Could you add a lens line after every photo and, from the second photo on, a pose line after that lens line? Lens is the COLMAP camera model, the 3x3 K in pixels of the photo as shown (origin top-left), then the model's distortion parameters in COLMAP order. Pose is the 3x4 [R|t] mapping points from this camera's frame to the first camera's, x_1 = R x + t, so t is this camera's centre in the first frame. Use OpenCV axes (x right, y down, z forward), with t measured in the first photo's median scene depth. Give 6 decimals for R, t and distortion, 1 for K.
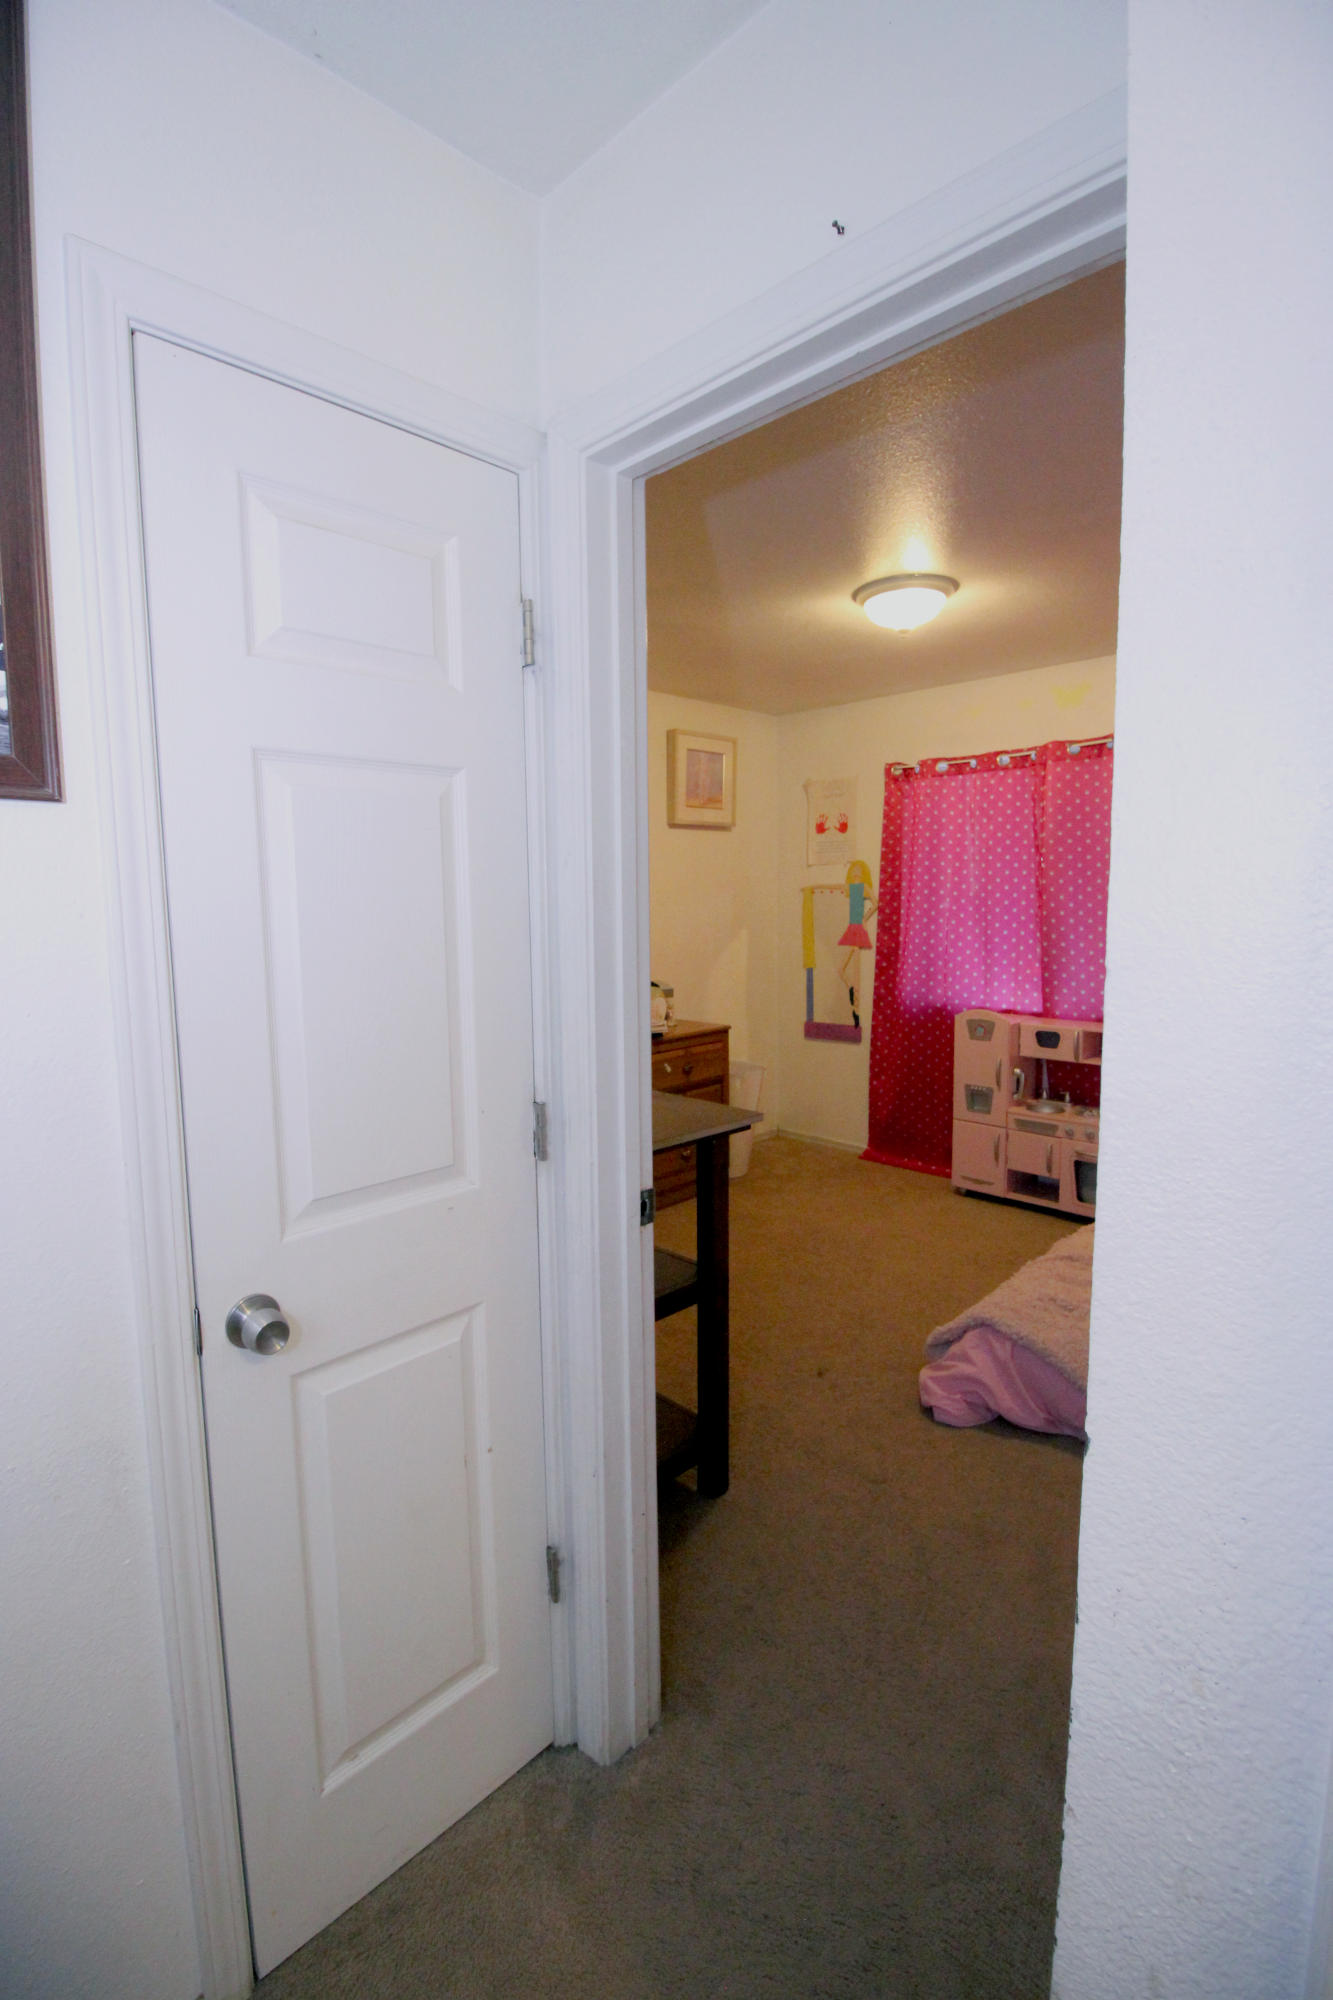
lens RADIAL K [[920.0, 0, 651.2], [0, 920.0, 994.9], [0, 0, 1]] dist [0.000948, -0.014028]
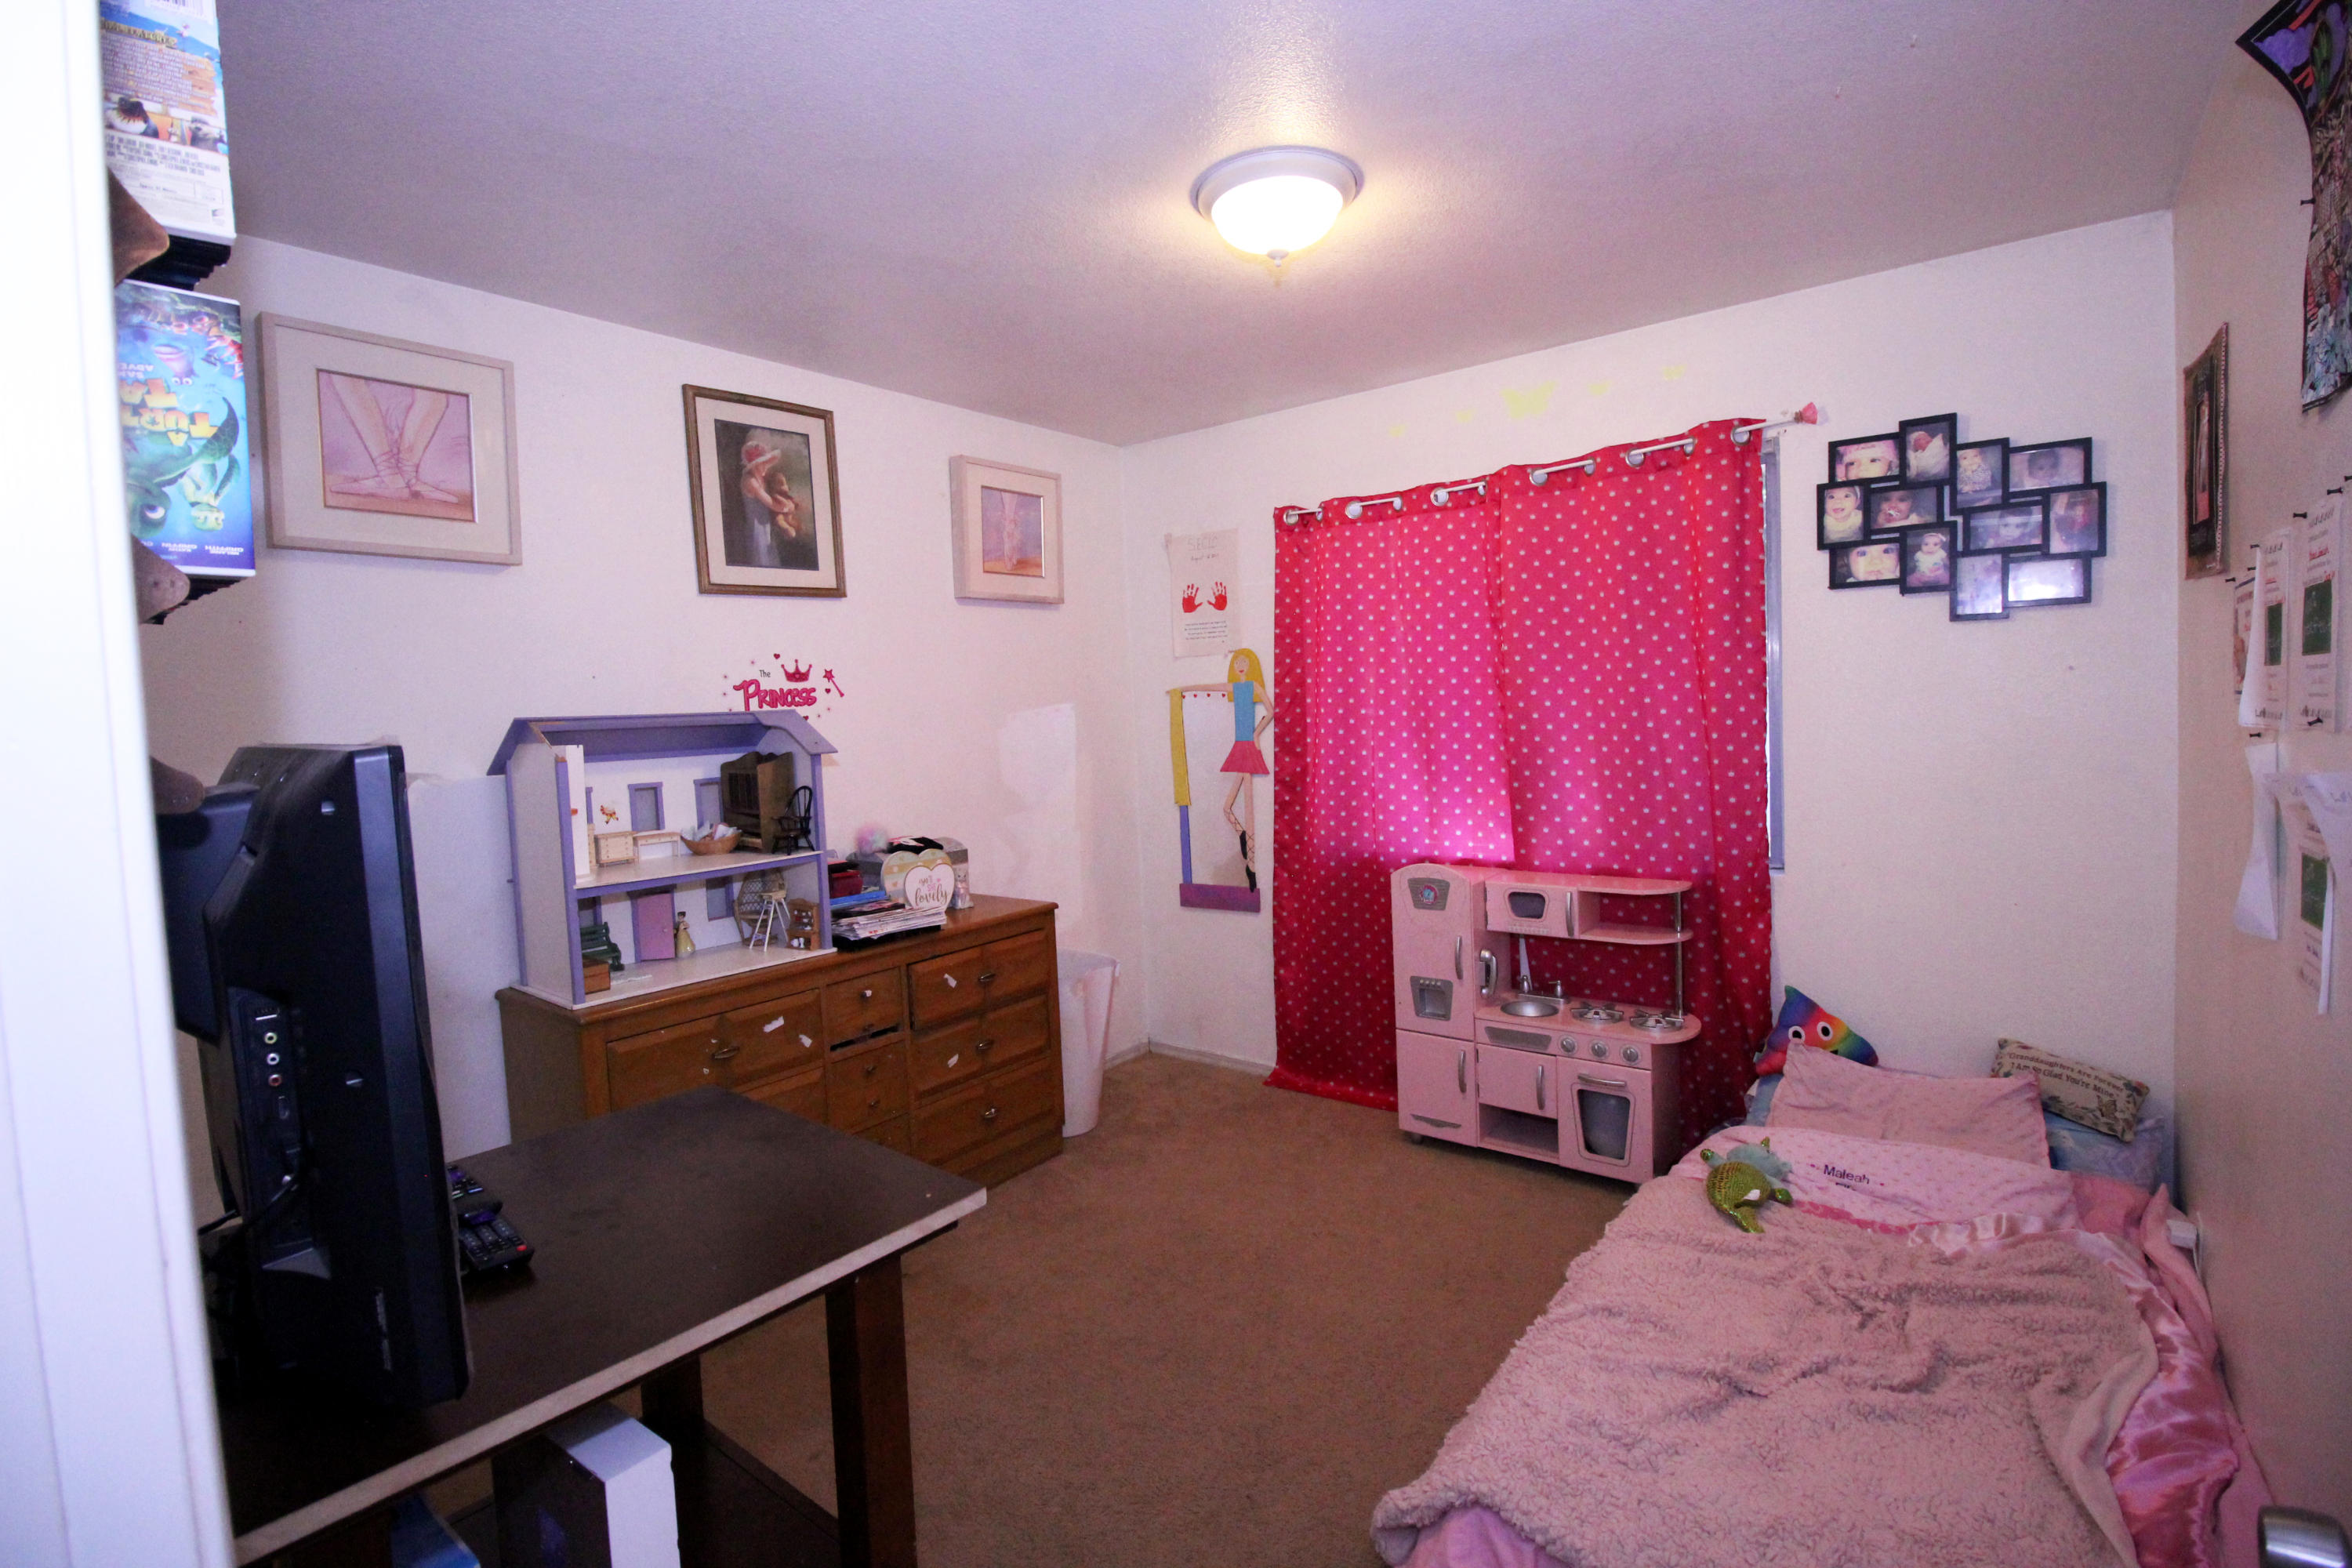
lens RADIAL K [[1082.0, 0, 1181.9], [0, 1082.0, 763.9], [0, 0, 1]] dist [0.000948, -0.014028]
pose [[0.990291, -0.034116, 0.134758, 0.071653], [0.041504, 0.997763, -0.052399, -0.020318], [-0.132669, 0.057483, 0.989492, 0.221893]]
